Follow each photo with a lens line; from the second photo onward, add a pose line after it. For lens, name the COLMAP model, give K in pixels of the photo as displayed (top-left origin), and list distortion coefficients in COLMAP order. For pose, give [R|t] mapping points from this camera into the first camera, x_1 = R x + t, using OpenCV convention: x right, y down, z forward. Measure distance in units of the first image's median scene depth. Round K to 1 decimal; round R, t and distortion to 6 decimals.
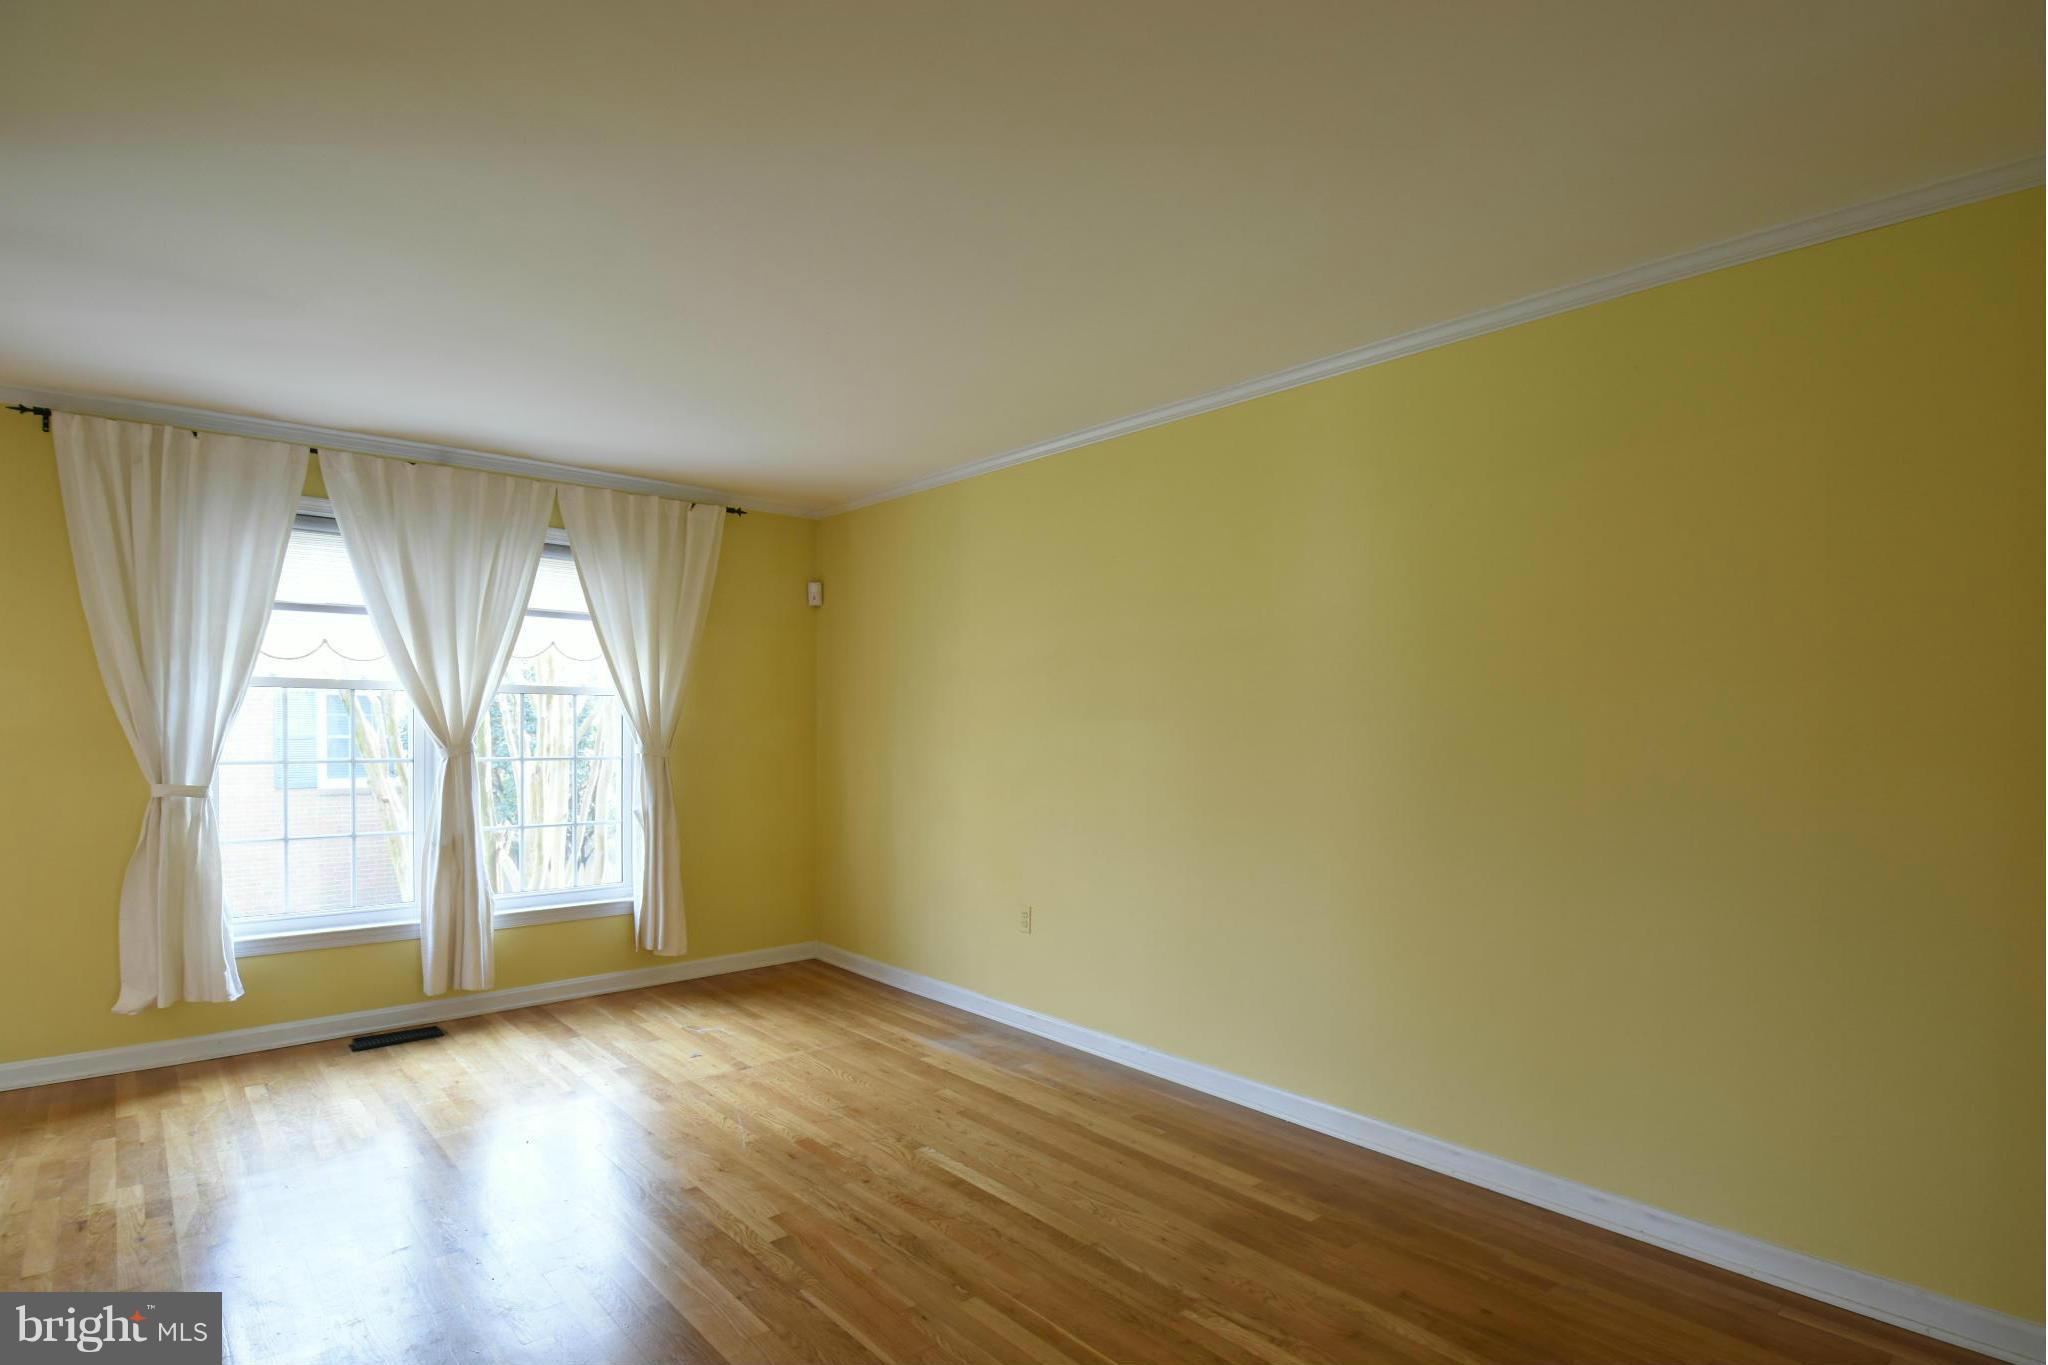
lens RADIAL K [[1043.2, 0, 1047.5], [0, 1043.2, 750.3], [0, 0, 1]] dist [0.017002, -0.029029]
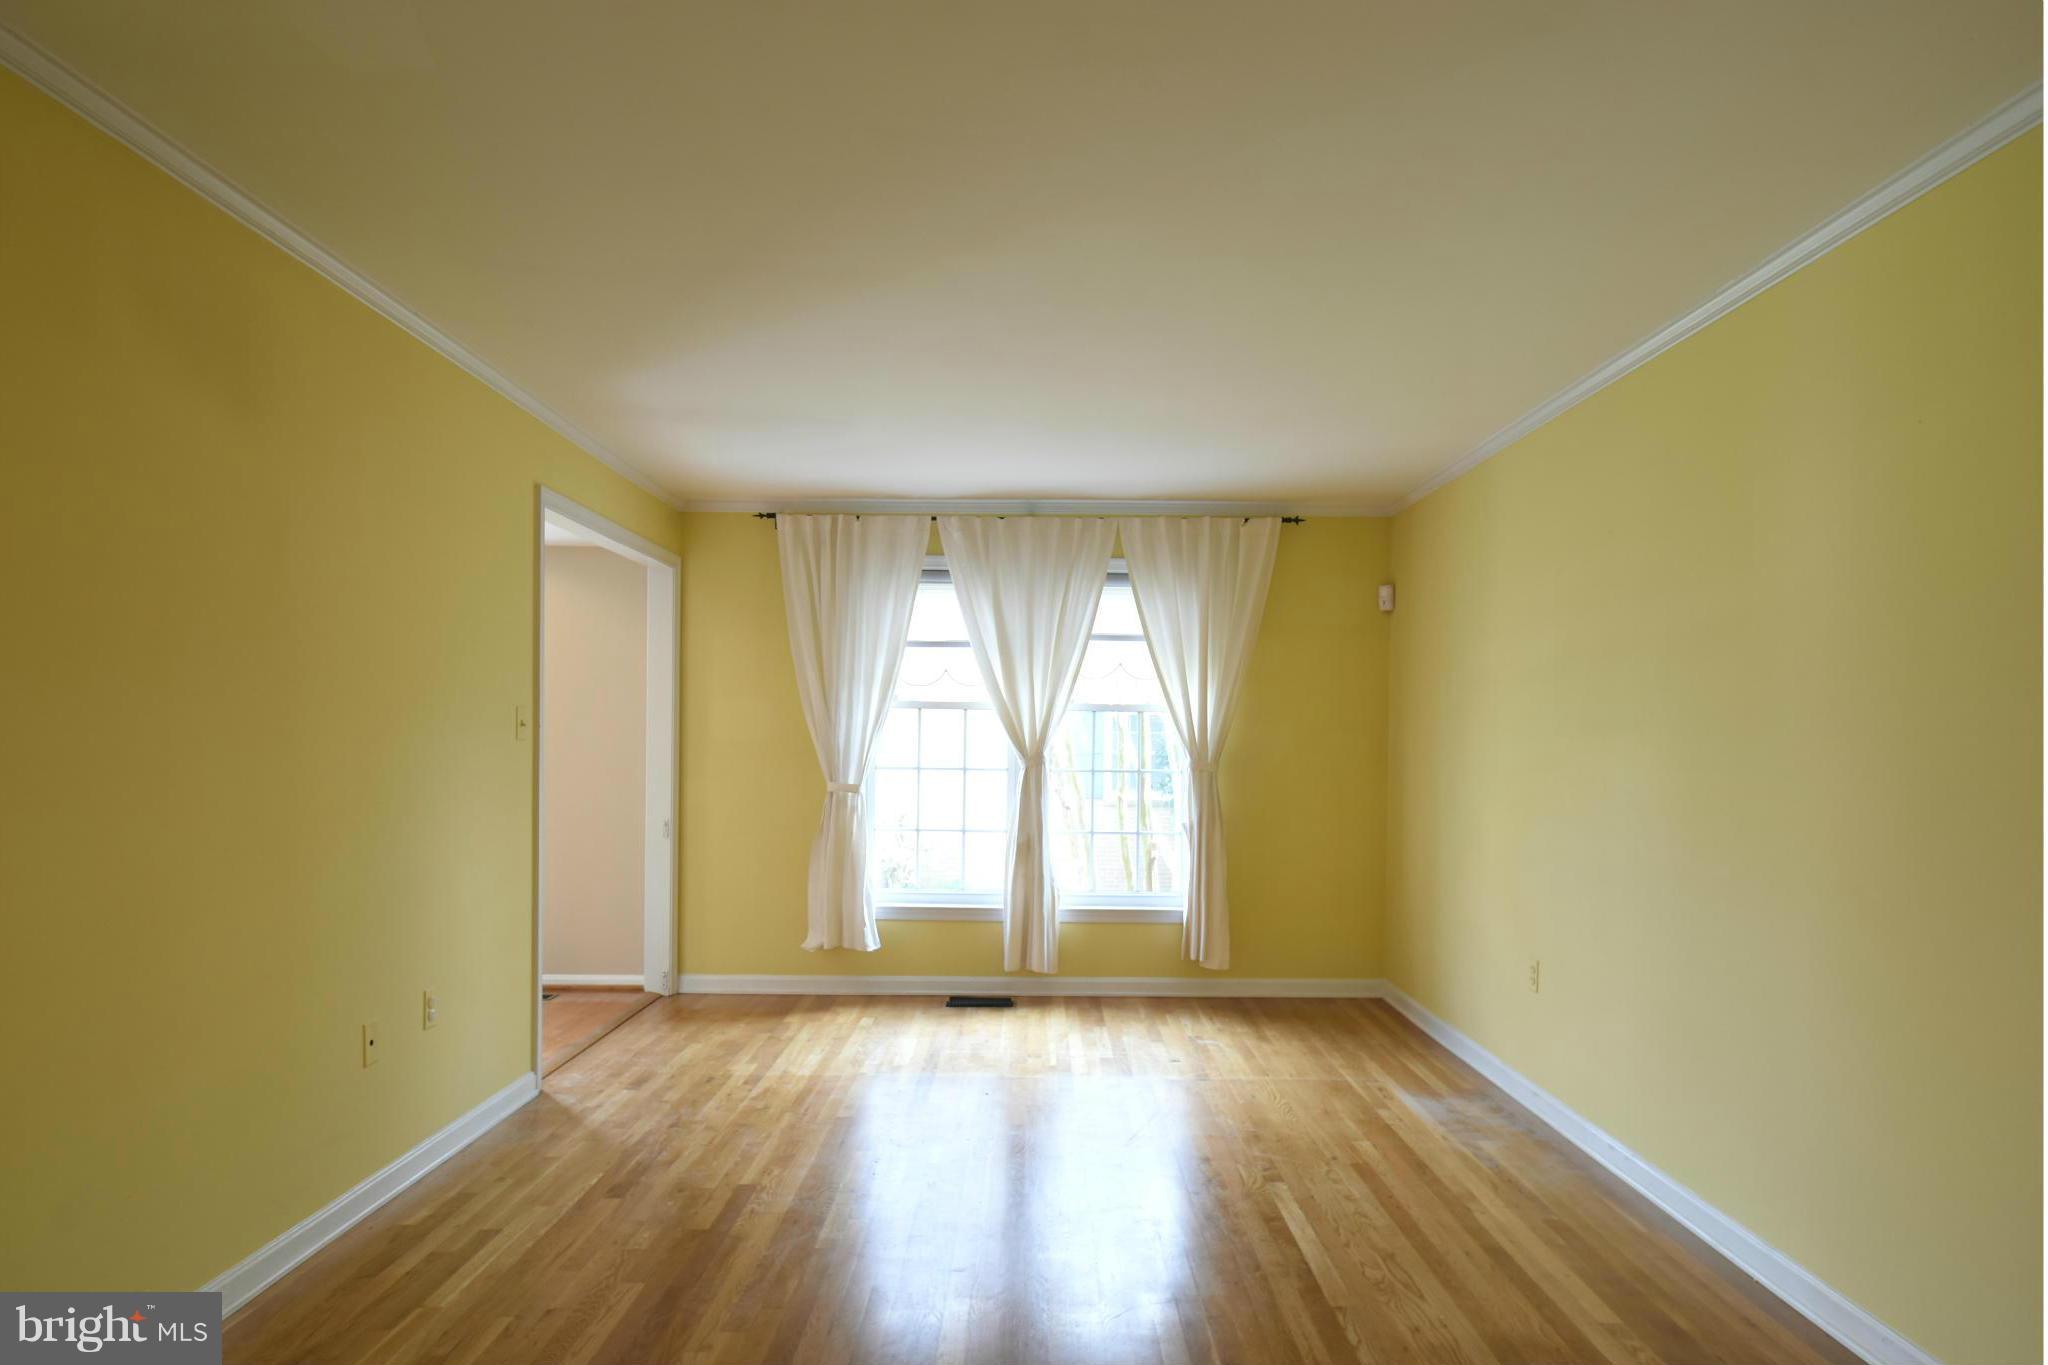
lens RADIAL K [[1200.7, 0, 1025.8], [0, 1200.7, 750.0], [0, 0, 1]] dist [-0.001871, -0.000313]
pose [[0.739549, 0.009241, -0.673039, 0.325946], [-0.022677, 0.999680, -0.011192, 0.002781], [0.672720, 0.023539, 0.739522, 0.019382]]
